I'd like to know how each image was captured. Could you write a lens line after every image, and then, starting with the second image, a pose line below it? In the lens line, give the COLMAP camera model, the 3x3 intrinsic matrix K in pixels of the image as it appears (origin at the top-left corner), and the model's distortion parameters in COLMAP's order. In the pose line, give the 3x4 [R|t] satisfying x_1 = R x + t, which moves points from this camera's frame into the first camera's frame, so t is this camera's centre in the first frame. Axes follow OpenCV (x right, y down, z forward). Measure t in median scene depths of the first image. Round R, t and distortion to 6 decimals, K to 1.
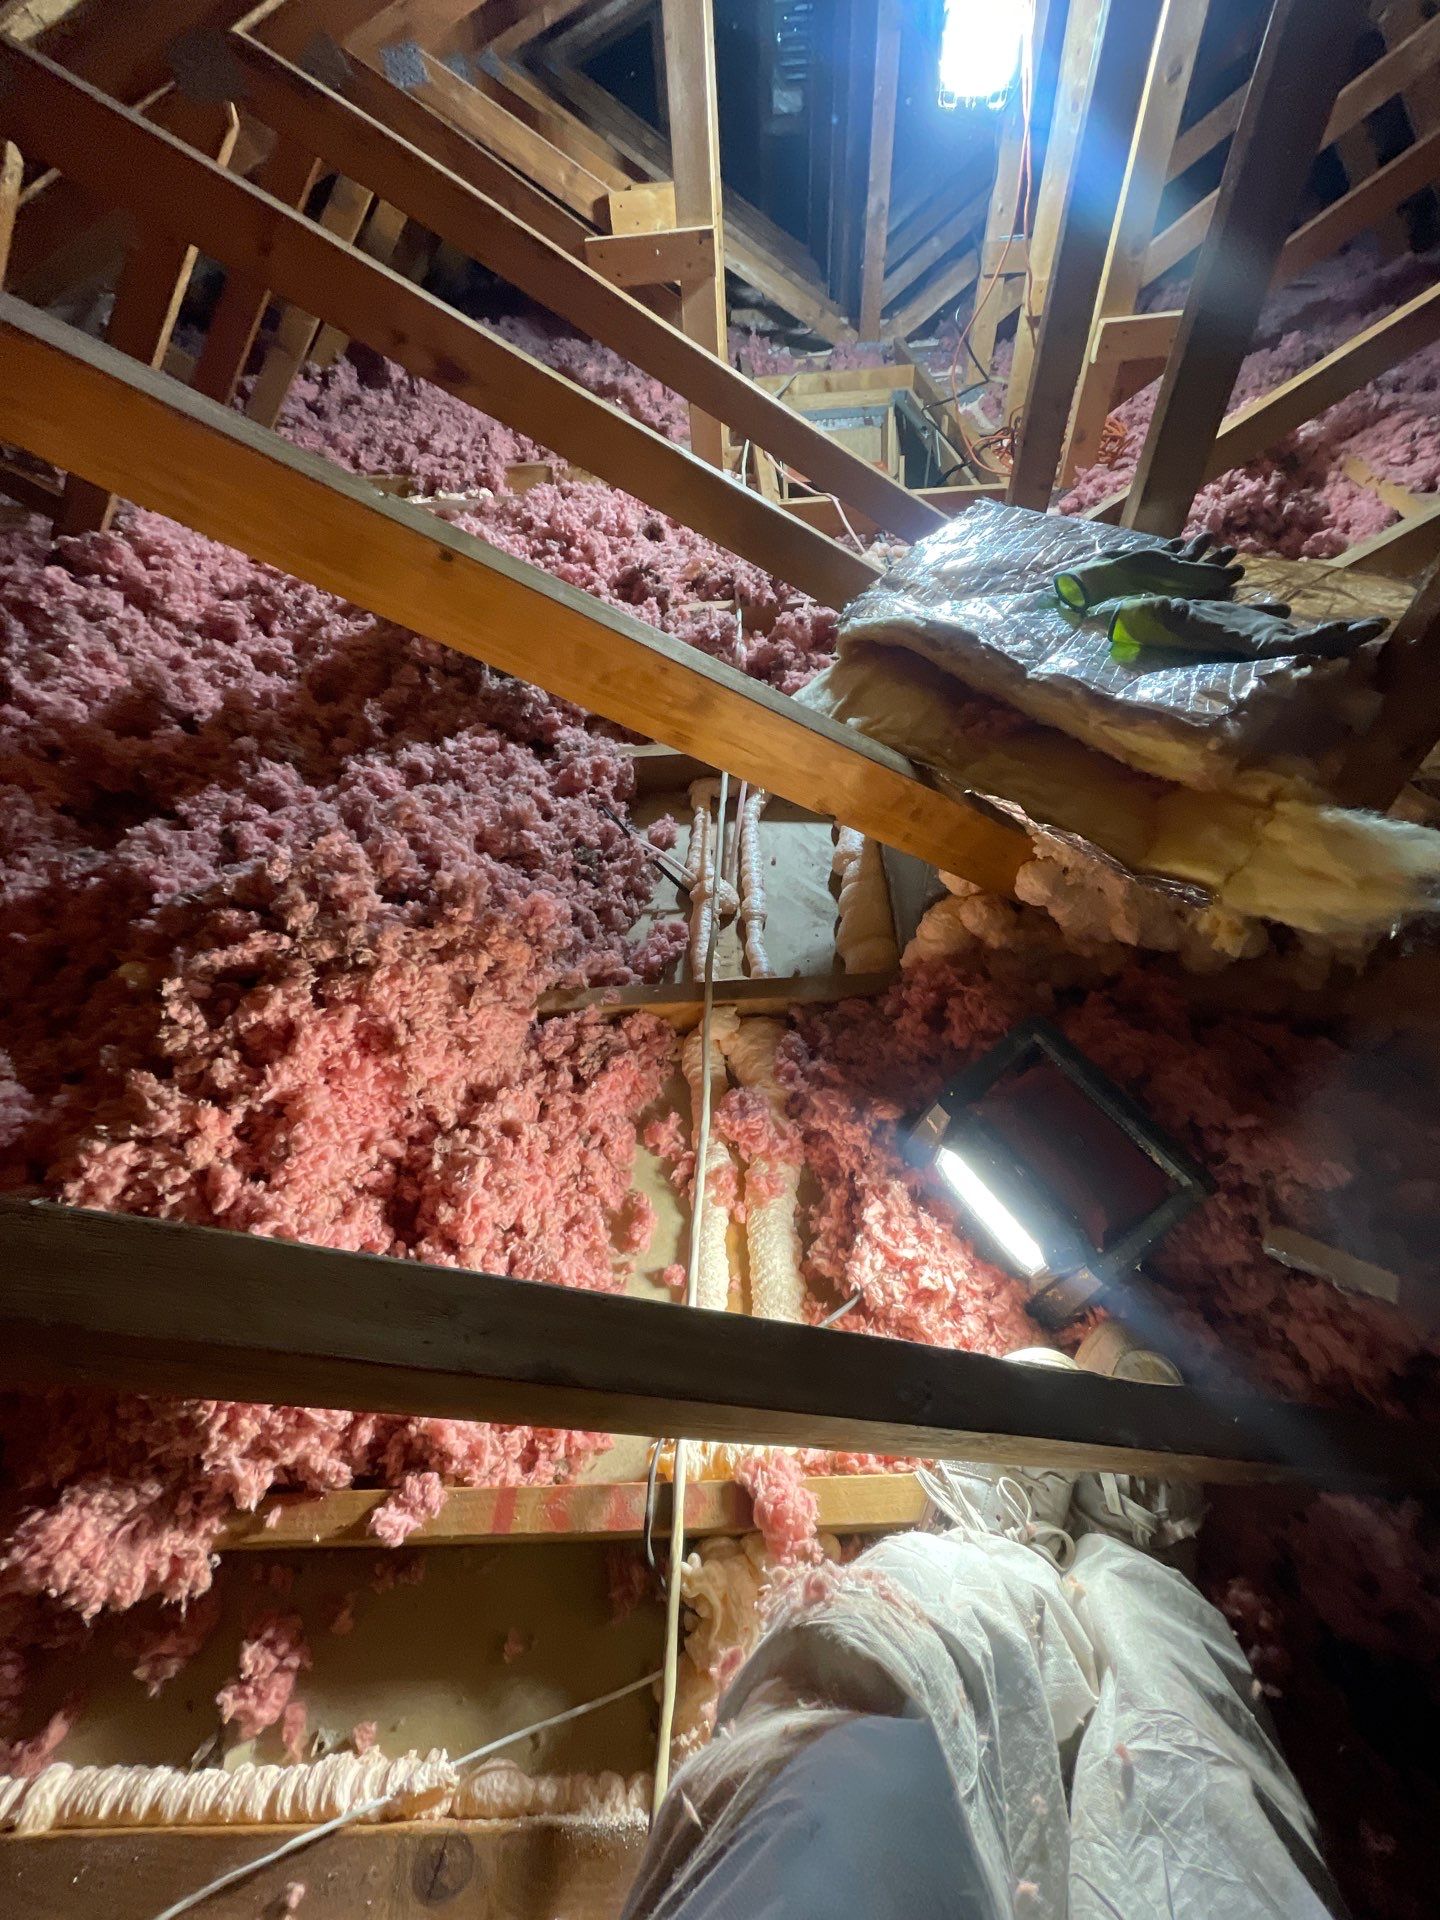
lens RADIAL K [[785.4, 0, 724.9], [0, 785.4, 957.5], [0, 0, 1]] dist [-0.000324, -0.000058]
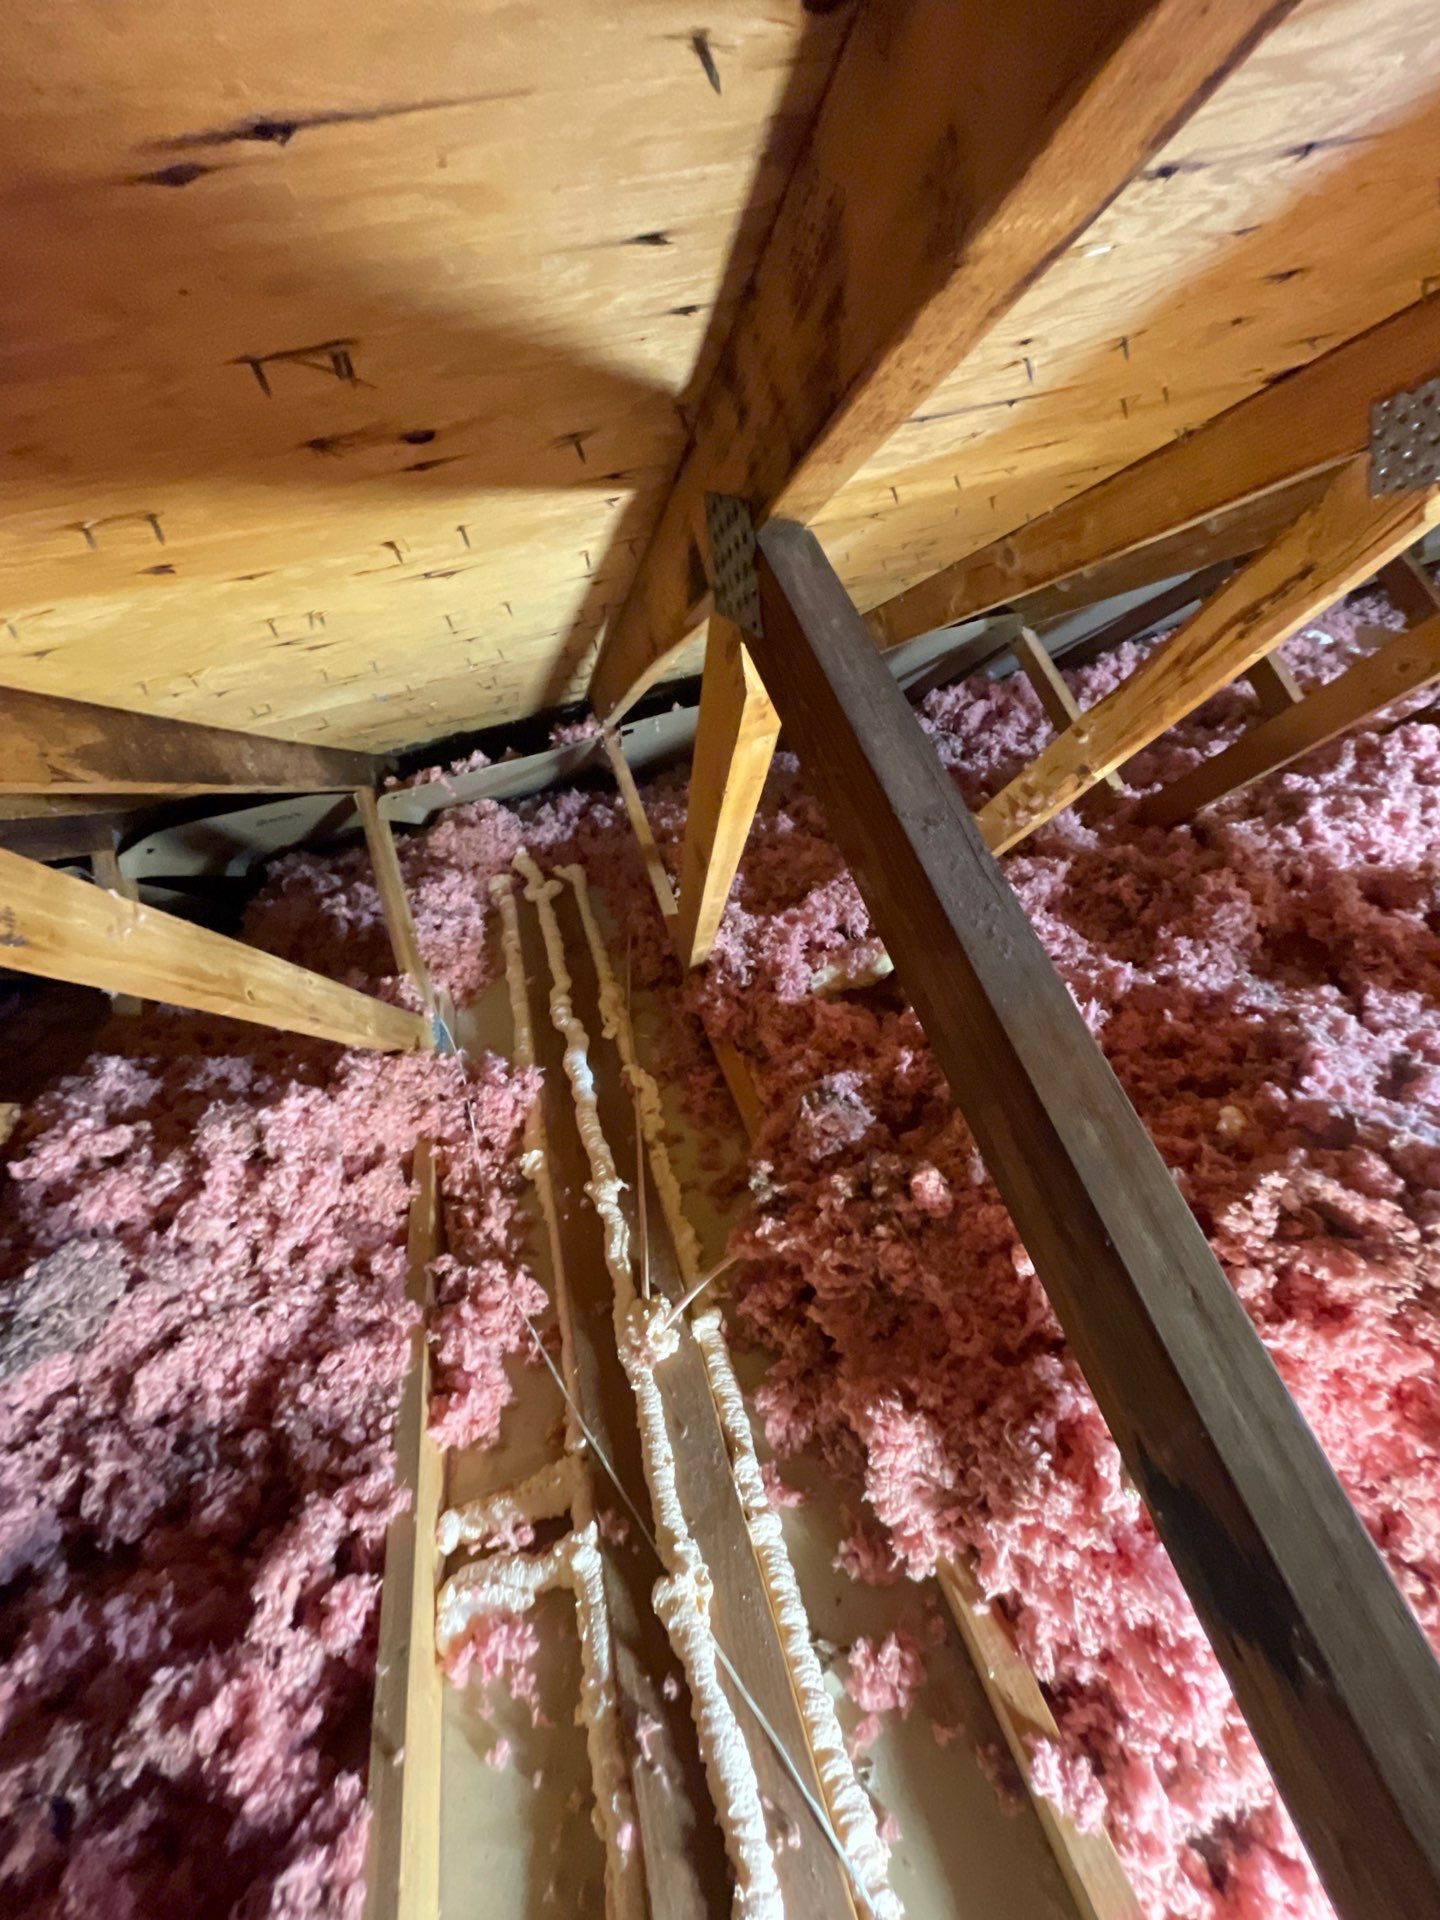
lens RADIAL K [[785.4, 0, 725.4], [0, 785.4, 959.5], [0, 0, 1]] dist [-0.000324, -0.000058]
pose [[0.252559, 0.537695, -0.804424, -0.230070], [-0.617242, 0.729775, 0.294008, -0.031899], [0.745135, 0.422270, 0.516199, -0.163219]]
